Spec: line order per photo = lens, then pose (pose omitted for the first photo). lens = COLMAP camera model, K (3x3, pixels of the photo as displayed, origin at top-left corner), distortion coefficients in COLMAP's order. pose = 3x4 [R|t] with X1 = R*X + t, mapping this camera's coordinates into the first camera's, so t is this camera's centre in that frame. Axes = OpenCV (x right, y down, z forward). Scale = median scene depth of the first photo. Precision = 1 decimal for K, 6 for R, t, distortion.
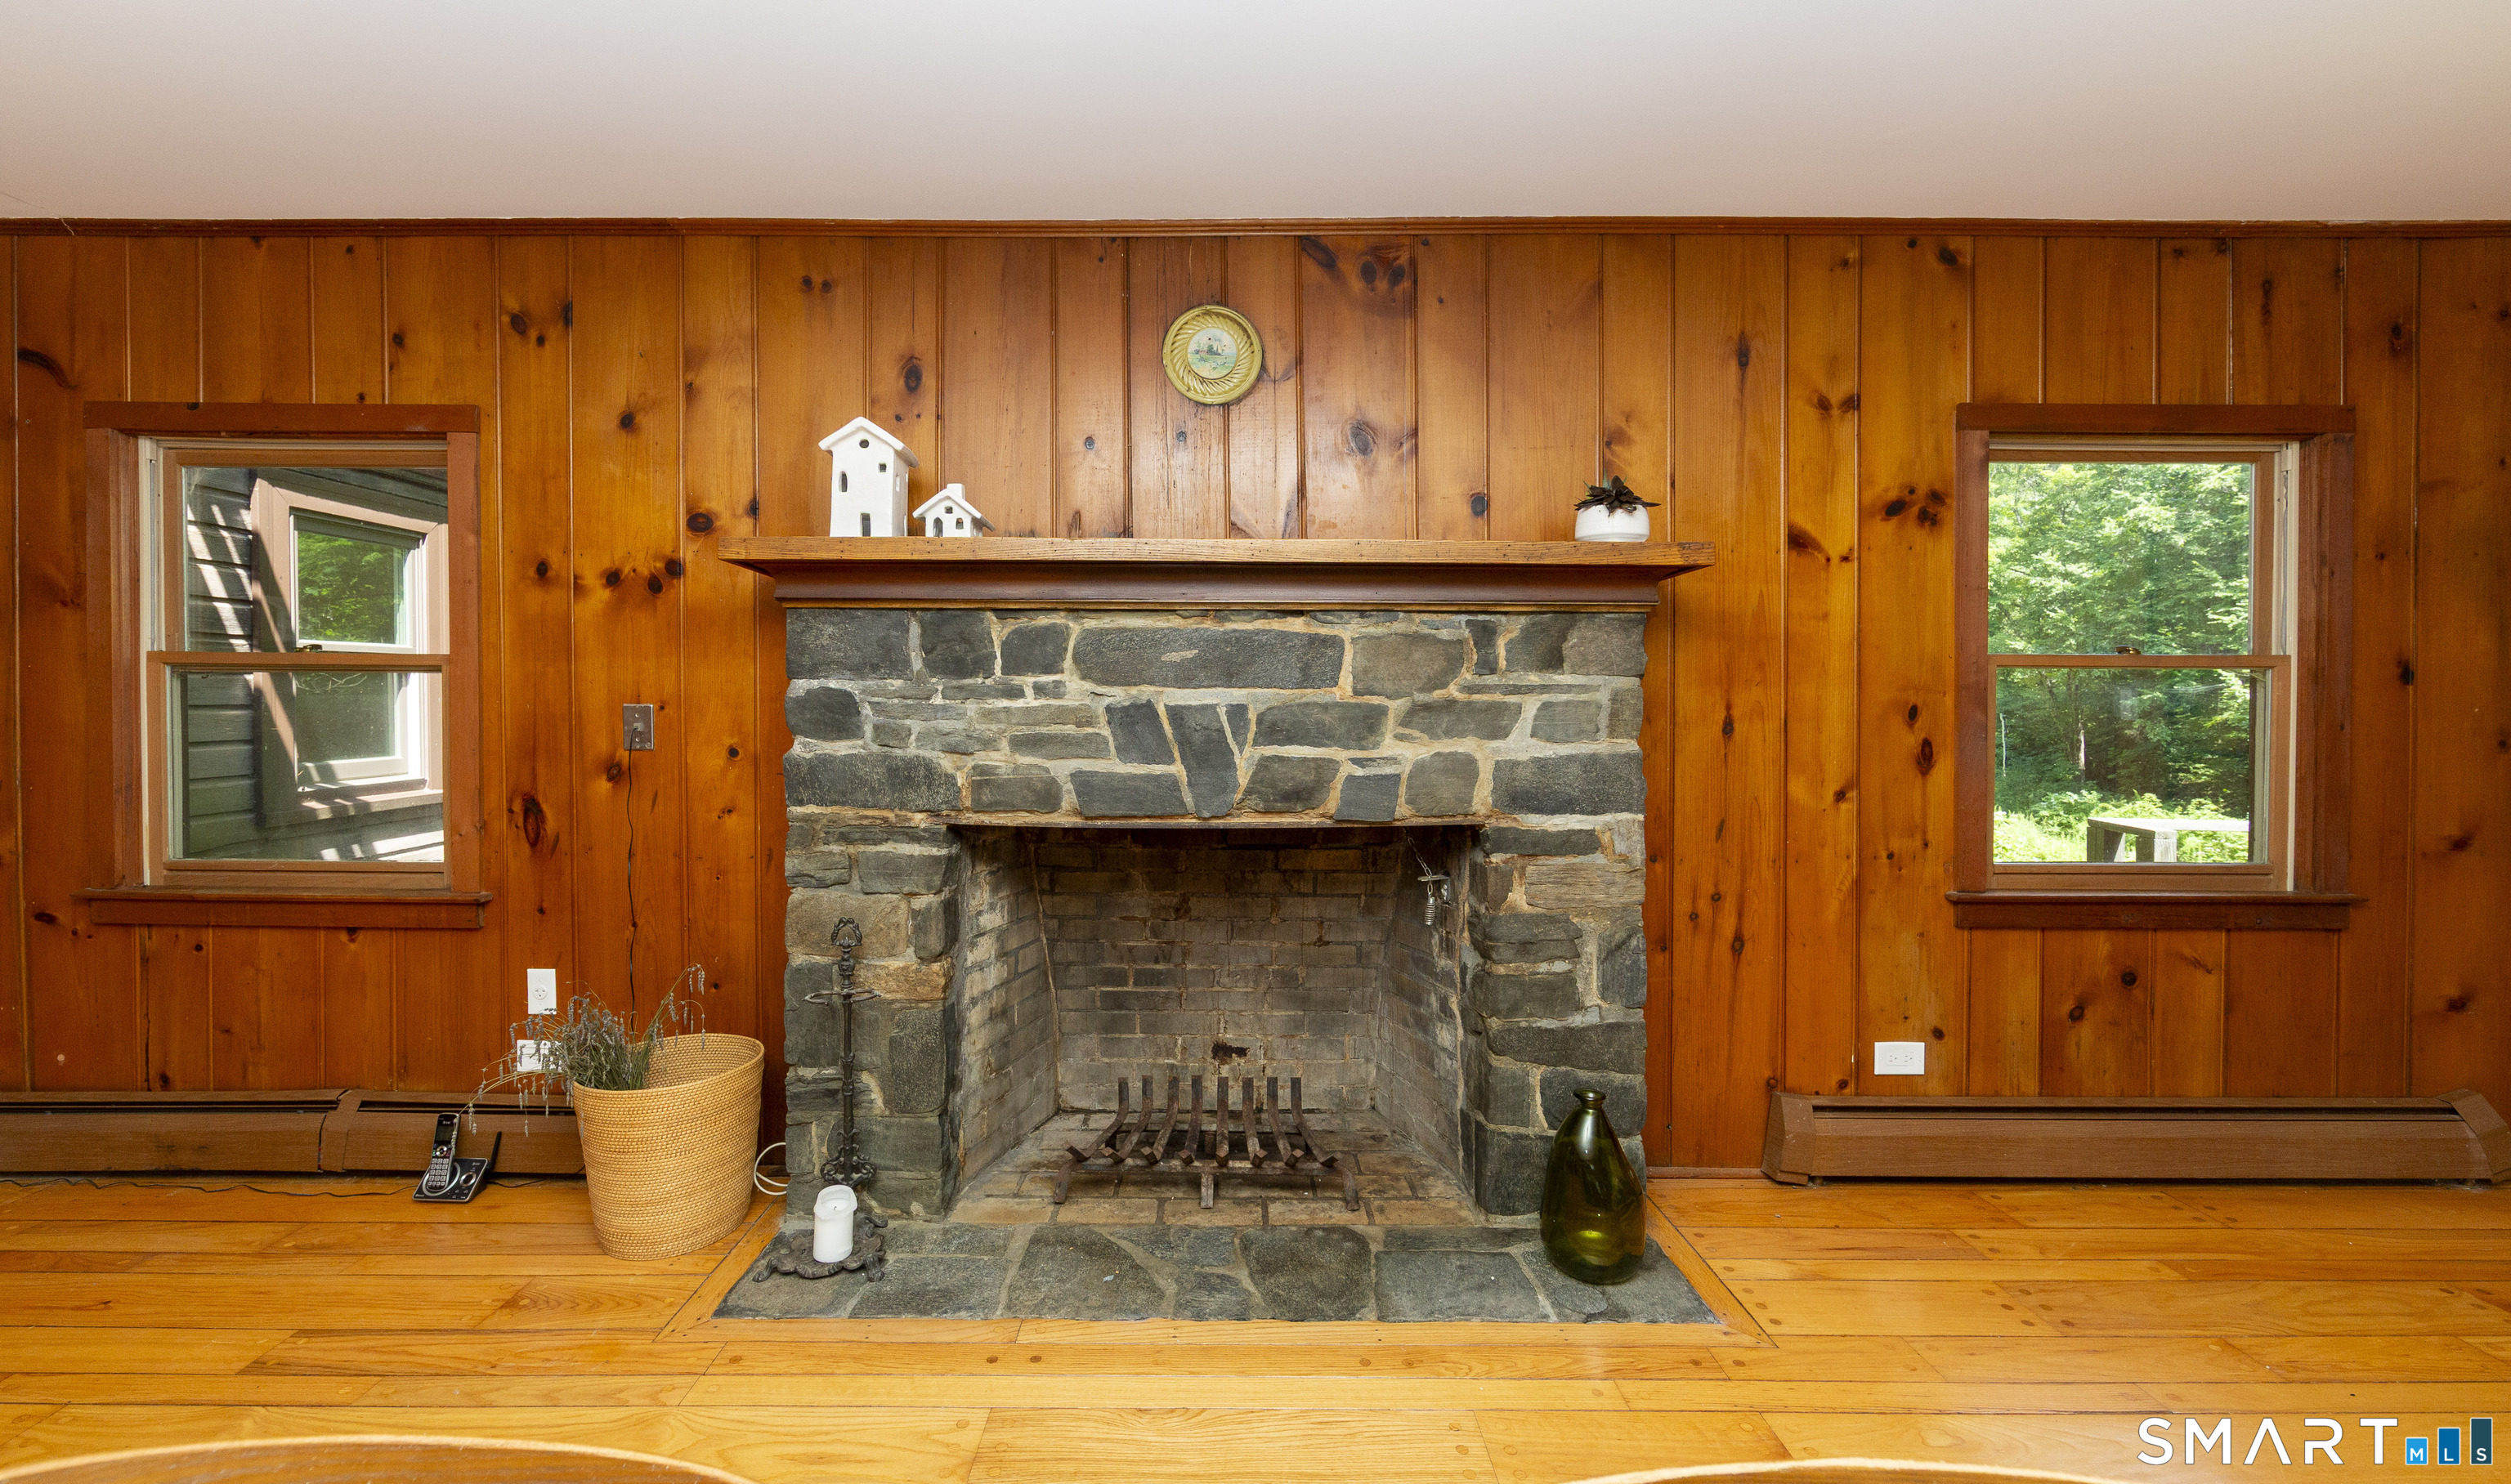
lens RADIAL K [[1073.7, 0, 1252.6], [0, 1073.7, 704.2], [0, 0, 1]] dist [-0.003231, -0.000201]
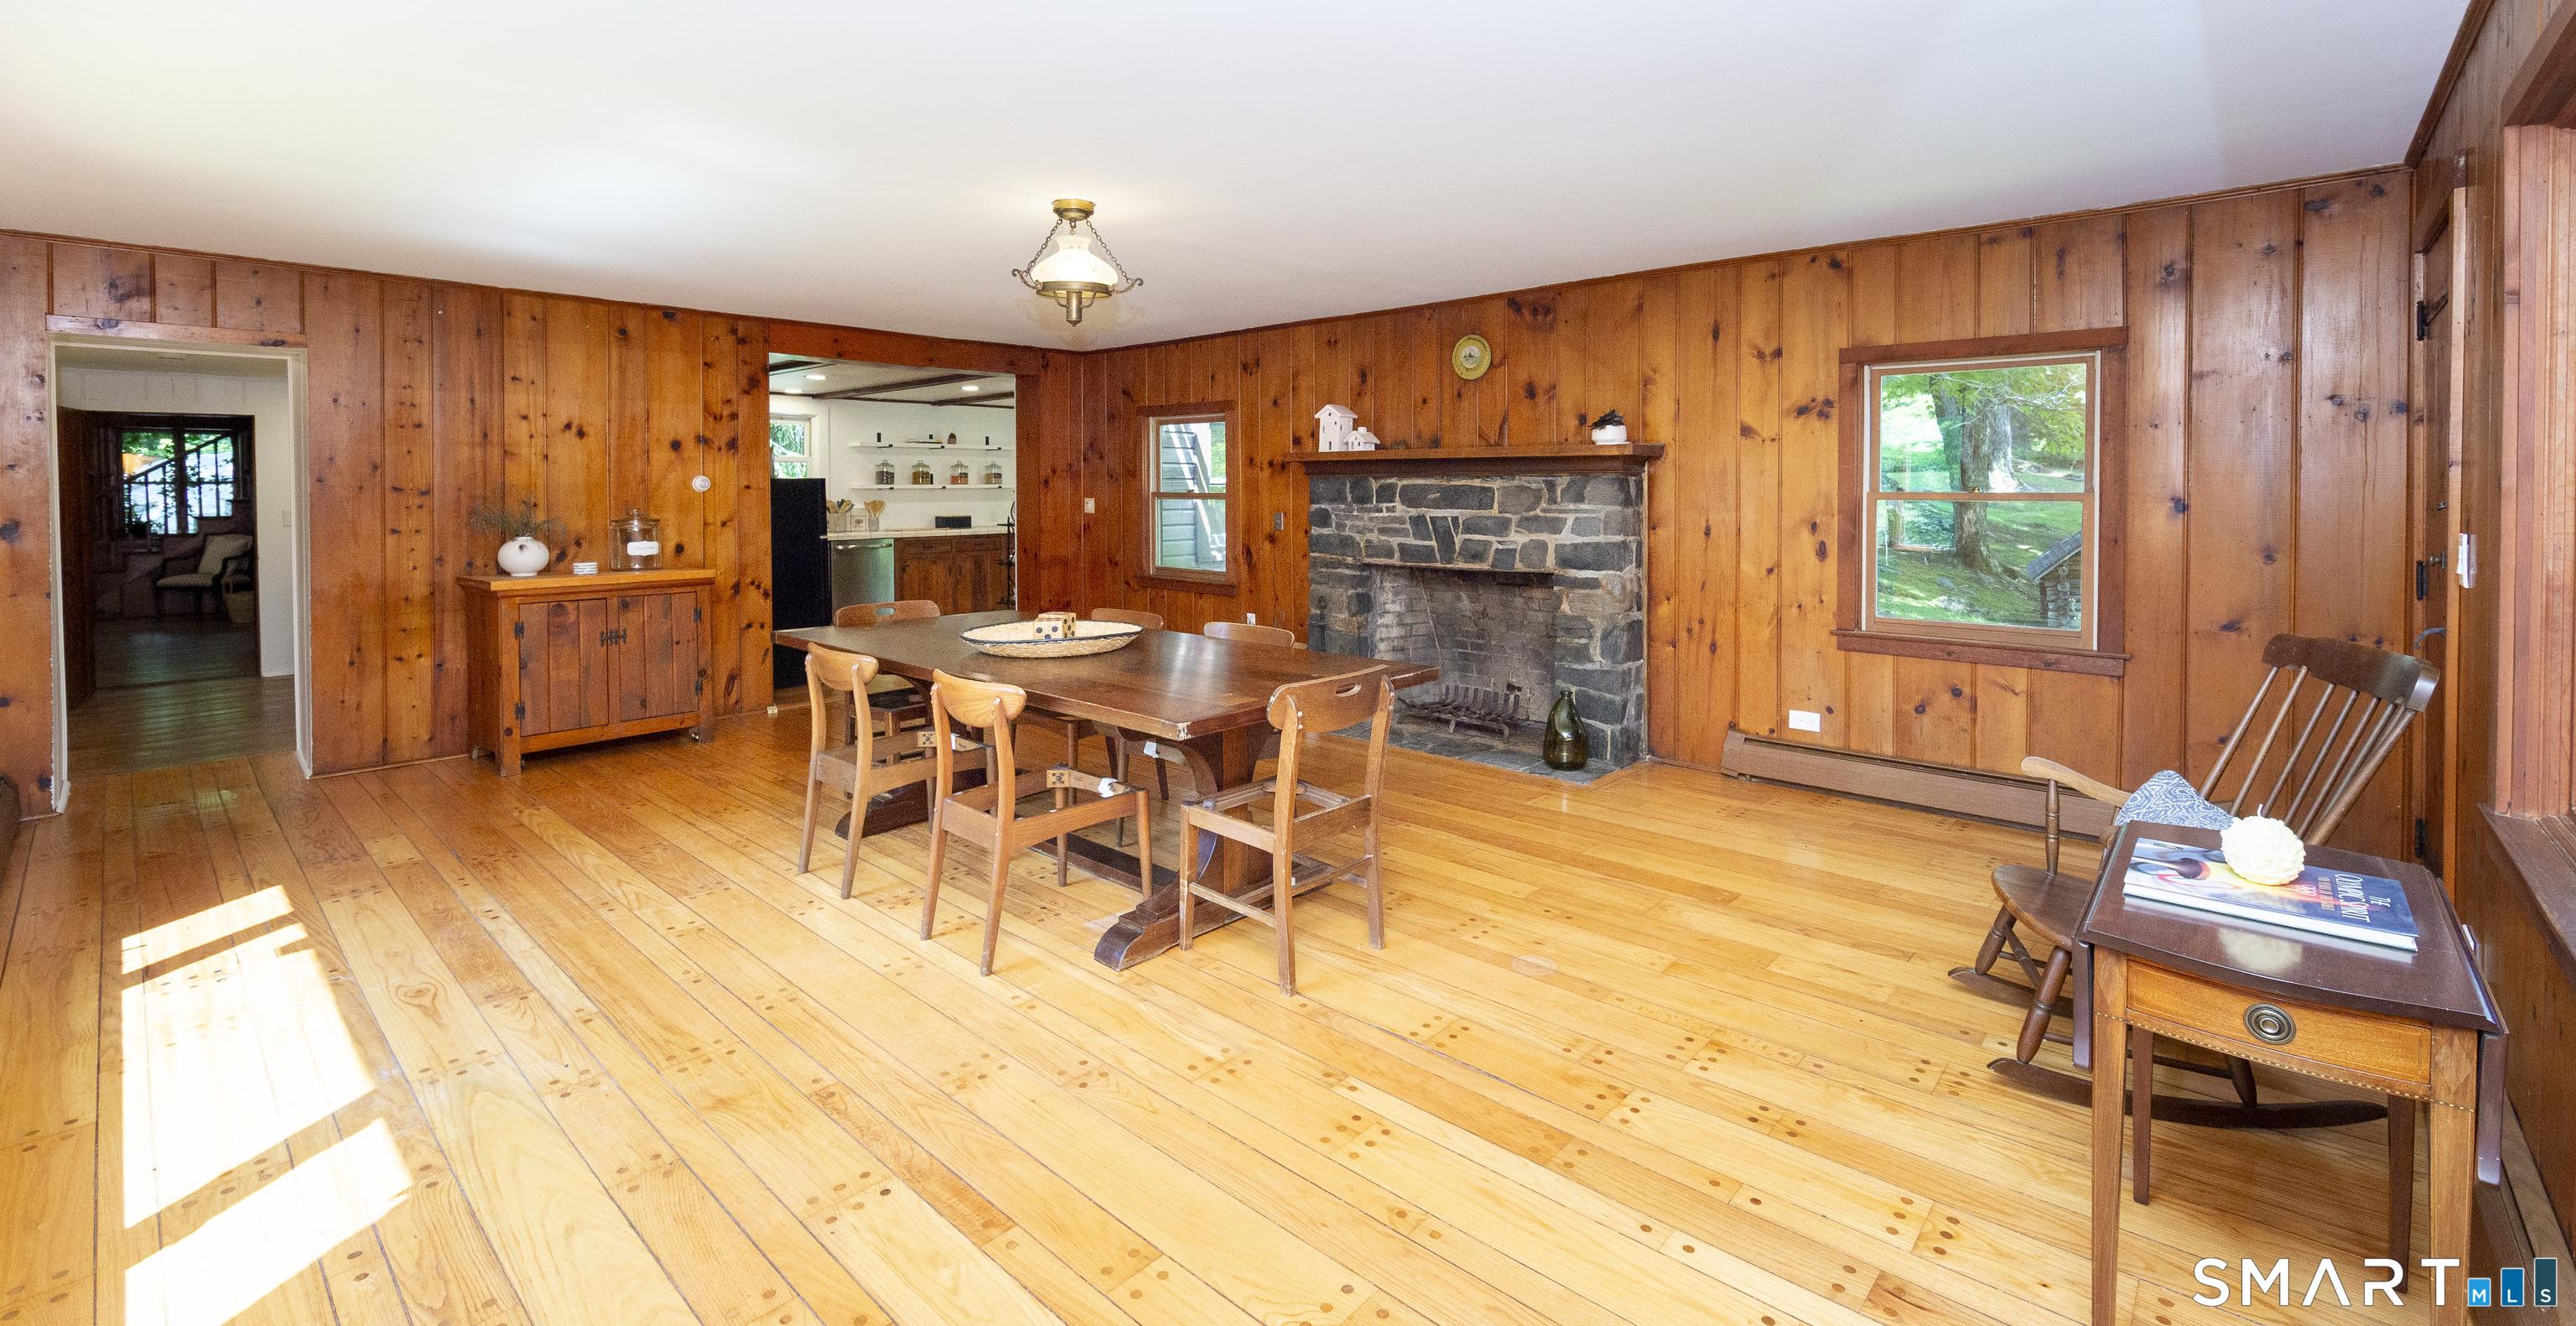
lens RADIAL K [[1084.3, 0, 1291.0], [0, 1084.3, 501.3], [0, 0, 1]] dist [0.000510, 0.000056]
pose [[0.745602, 0.005068, -0.666372, 1.219299], [-0.003294, 0.999987, 0.003920, -0.038197], [0.666384, -0.000728, 0.745609, -0.945340]]
